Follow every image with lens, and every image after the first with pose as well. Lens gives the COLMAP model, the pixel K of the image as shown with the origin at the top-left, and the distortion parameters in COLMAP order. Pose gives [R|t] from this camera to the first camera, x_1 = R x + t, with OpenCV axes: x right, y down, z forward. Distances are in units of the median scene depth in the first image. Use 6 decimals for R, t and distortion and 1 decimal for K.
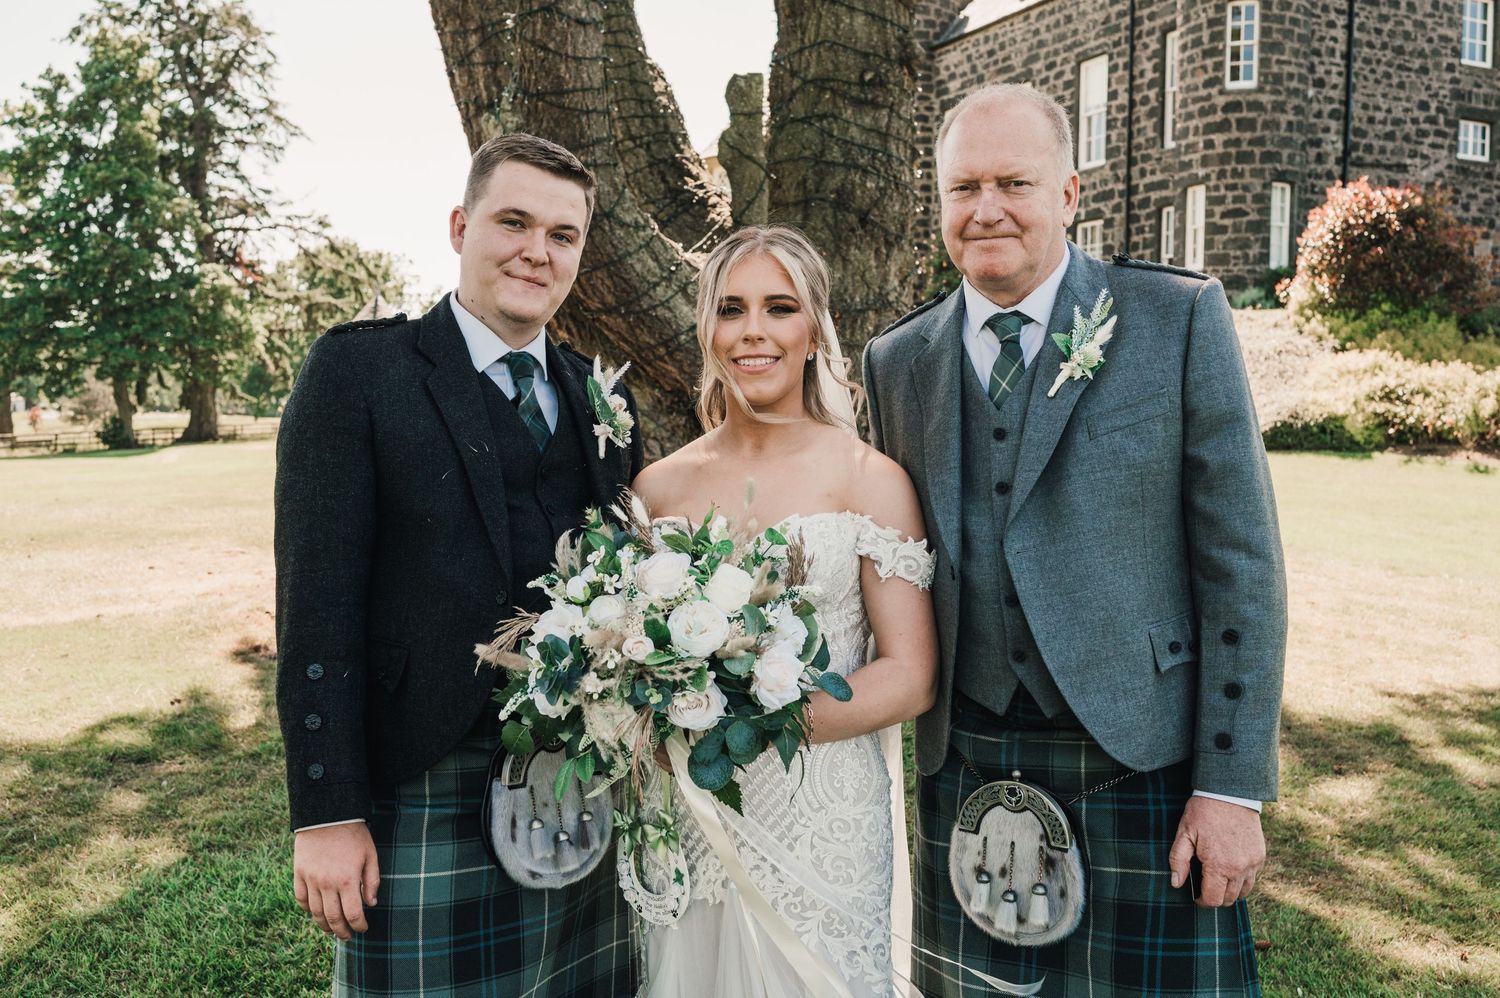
lens RADIAL K [[1414.4, 0, 753.8], [0, 1414.4, 502.0], [0, 0, 1]] dist [-0.002854, 0.000000]
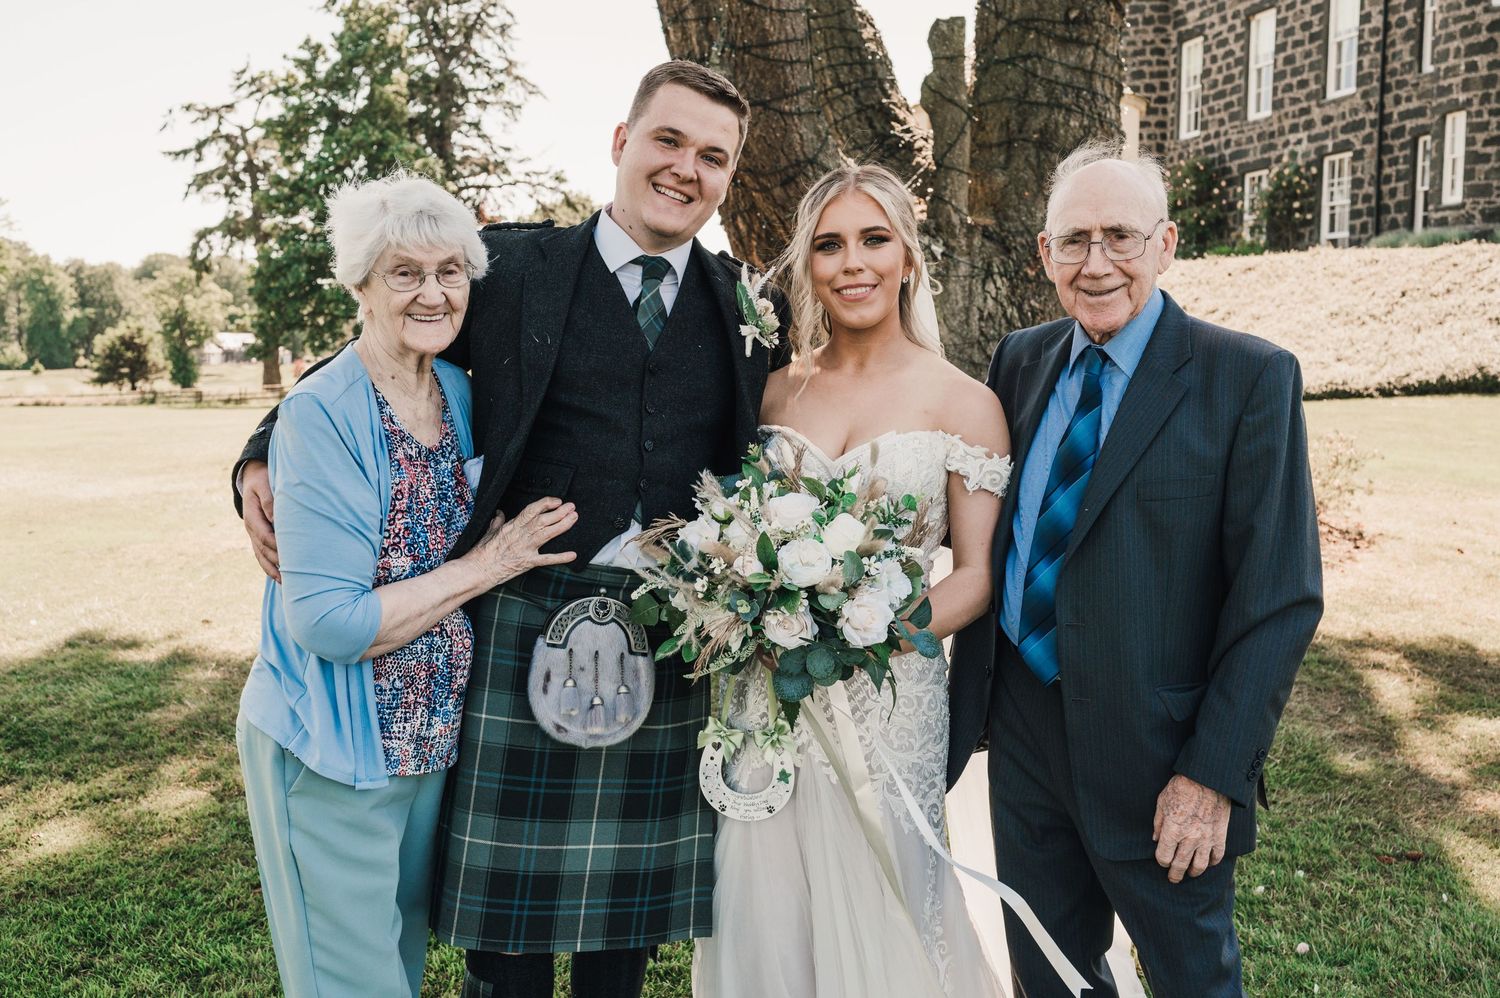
lens RADIAL K [[1414.4, 0, 748.8], [0, 1414.4, 507.4], [0, 0, 1]] dist [-0.002854, 0.000000]
pose [[0.986599, 0.009626, -0.162880, 0.004760], [-0.003161, 0.999199, 0.039900, 0.002094], [0.163134, -0.038850, 0.985839, -0.009127]]
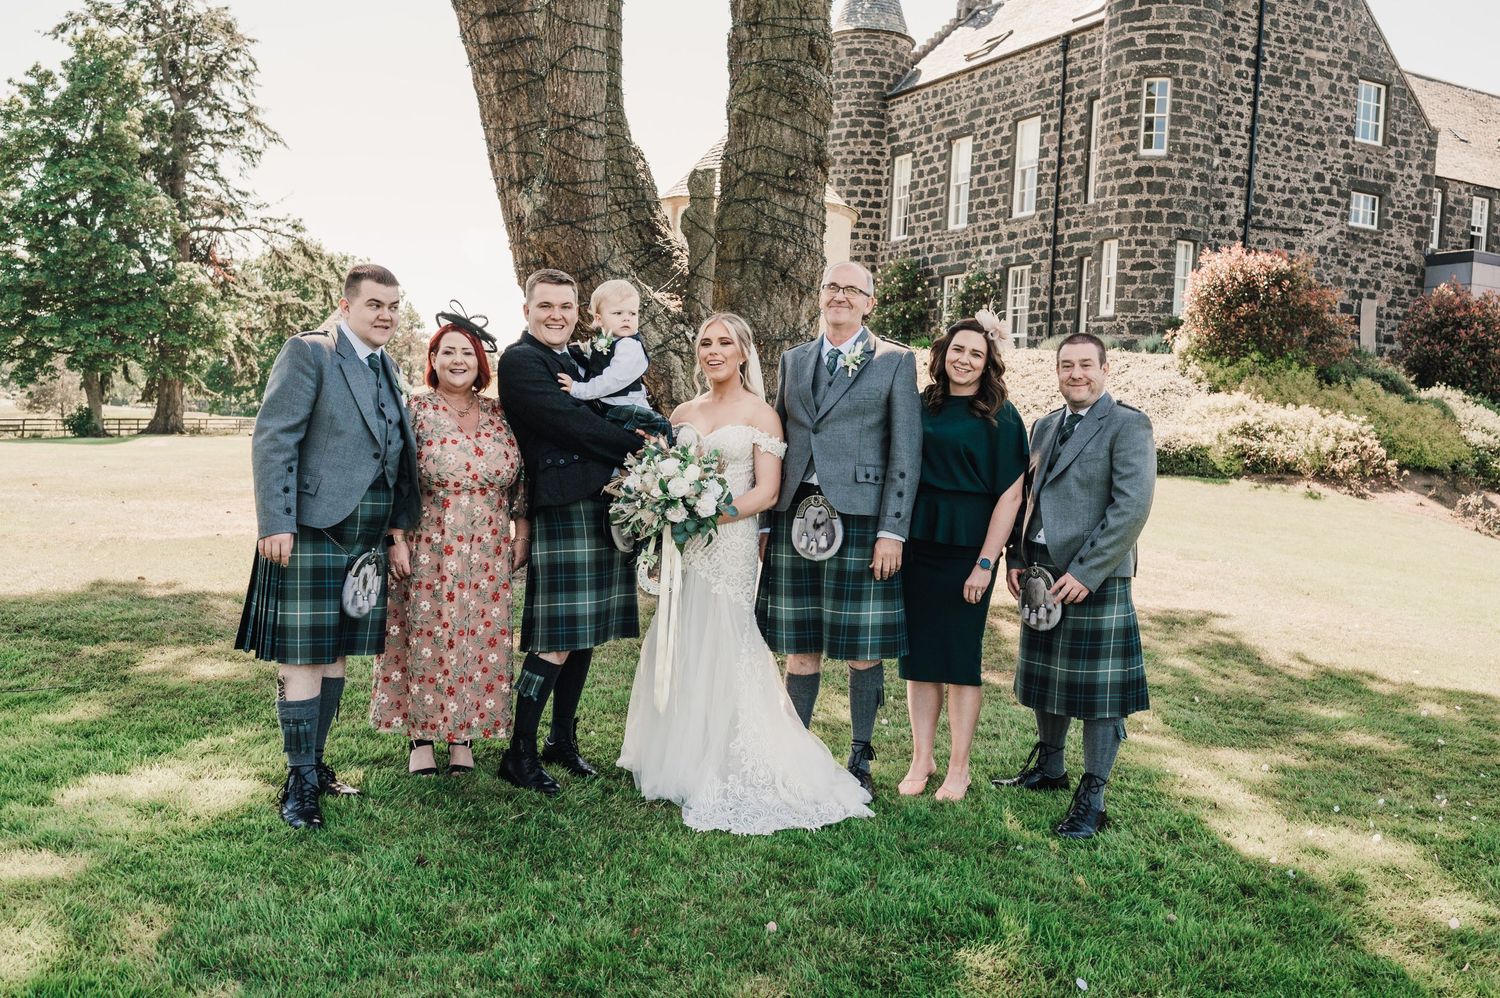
lens RADIAL K [[1414.4, 0, 762.5], [0, 1414.4, 501.9], [0, 0, 1]] dist [-0.002854, 0.000000]
pose [[0.998306, 0.042250, 0.040012, 0.002415], [-0.041647, 0.999008, -0.015790, 0.010661], [-0.040639, 0.014097, 0.999074, -0.089422]]
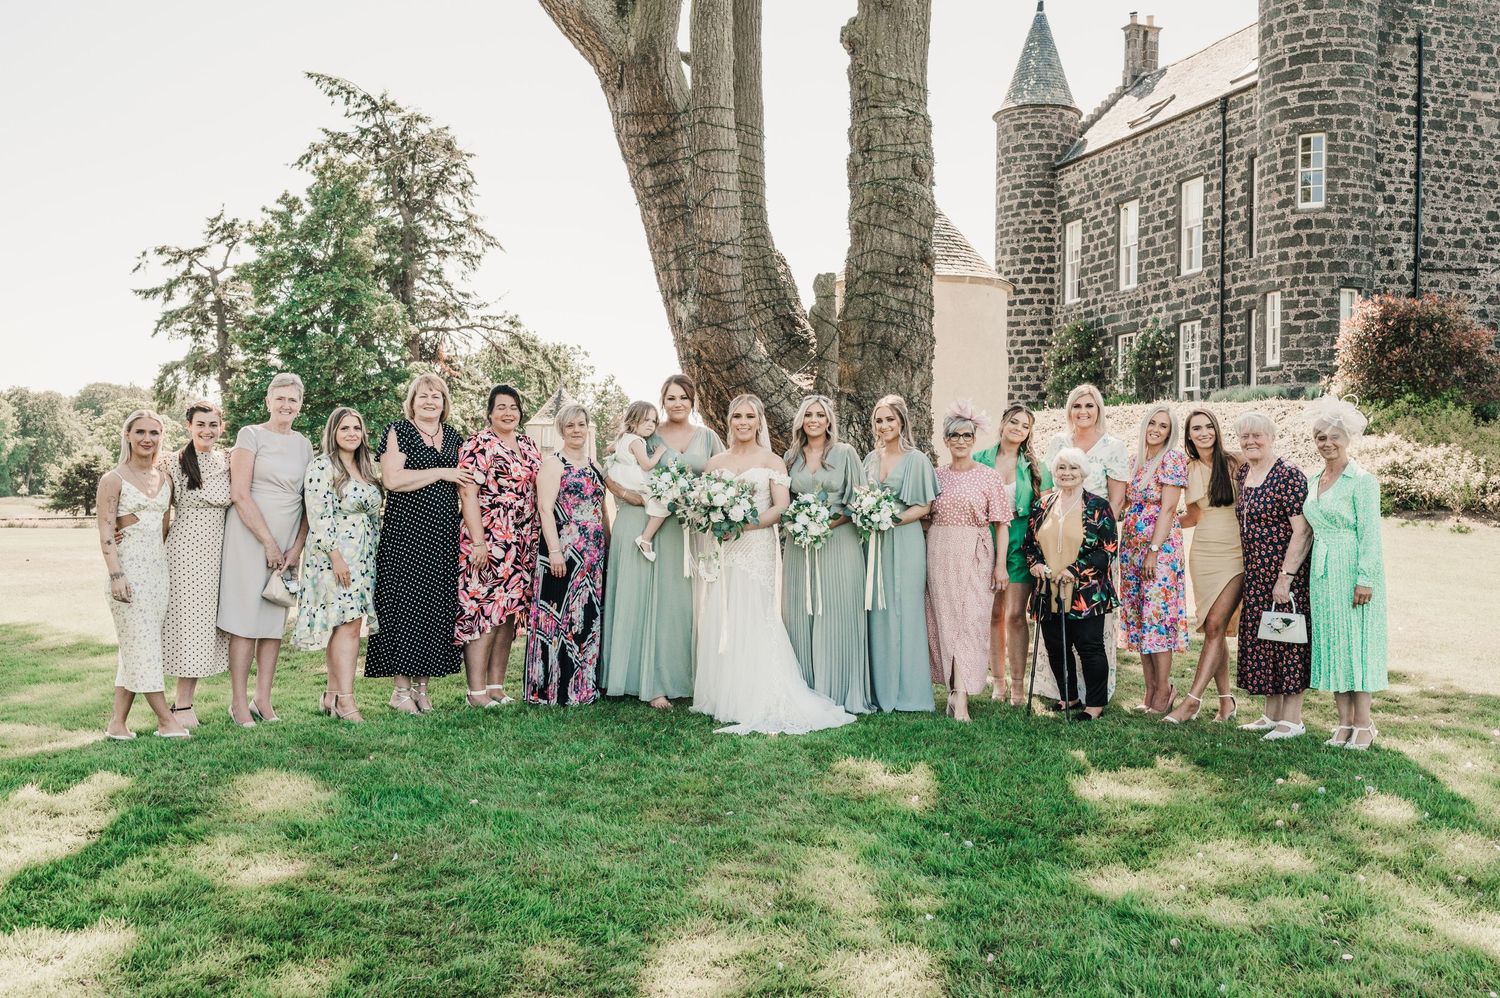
lens RADIAL K [[1414.4, 0, 749.3], [0, 1414.4, 504.8], [0, 0, 1]] dist [-0.002854, 0.000000]
pose [[0.993014, 0.004245, -0.117918, 0.023542], [-0.011236, 0.998214, -0.058681, 0.018542], [0.117458, 0.059596, 0.991288, -0.157282]]
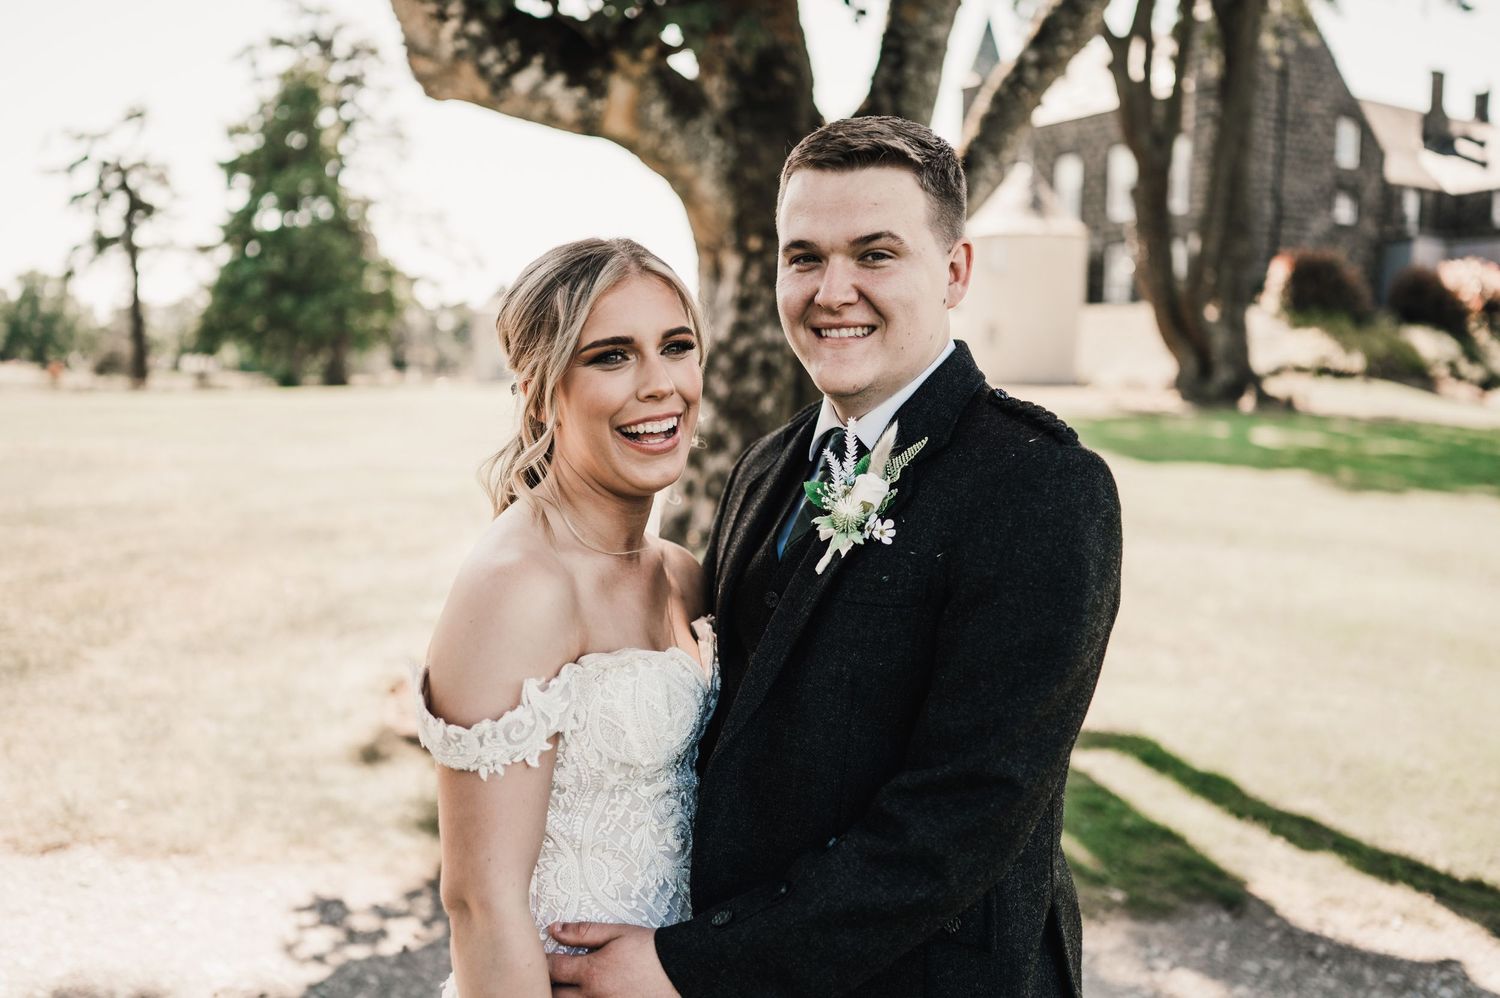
lens RADIAL K [[1414.4, 0, 753.6], [0, 1414.4, 490.4], [0, 0, 1]] dist [-0.002854, 0.000000]
pose [[0.993773, -0.000398, 0.111426, -0.382778], [-0.001183, 0.999900, 0.014120, 0.059261], [-0.111420, -0.014164, 0.993672, -0.607260]]
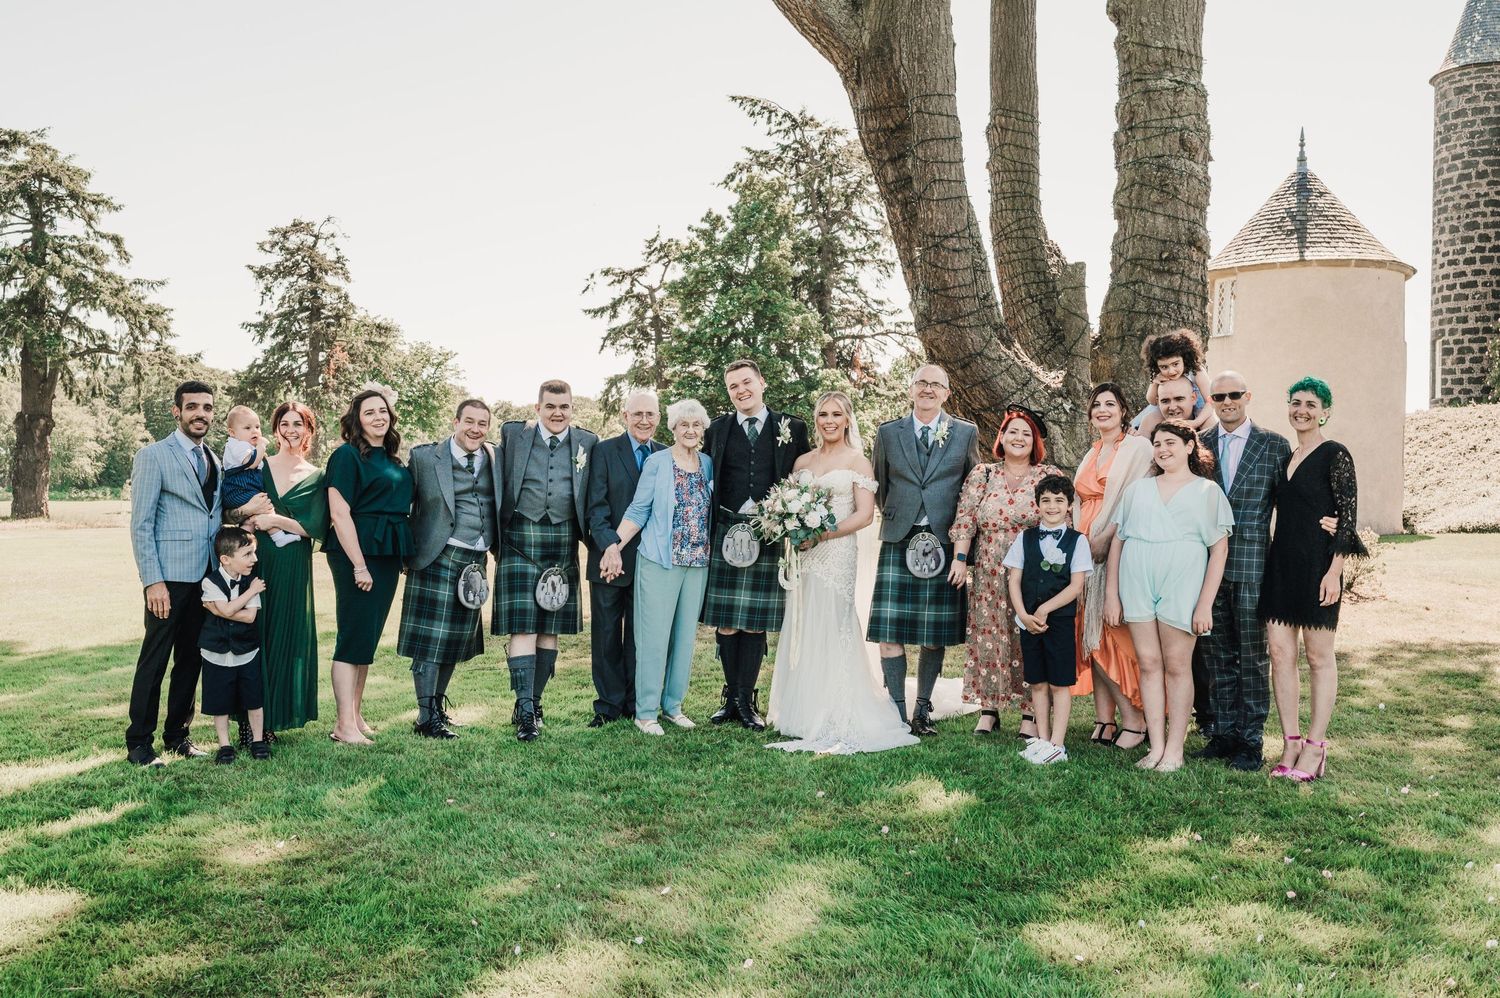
lens RADIAL K [[1414.4, 0, 751.3], [0, 1414.4, 506.1], [0, 0, 1]] dist [-0.002854, 0.000000]
pose [[0.909895, 0.008130, -0.414758, 0.072675], [-0.033617, 0.997965, -0.054185, 0.016872], [0.413474, 0.063246, 0.908317, -0.134162]]
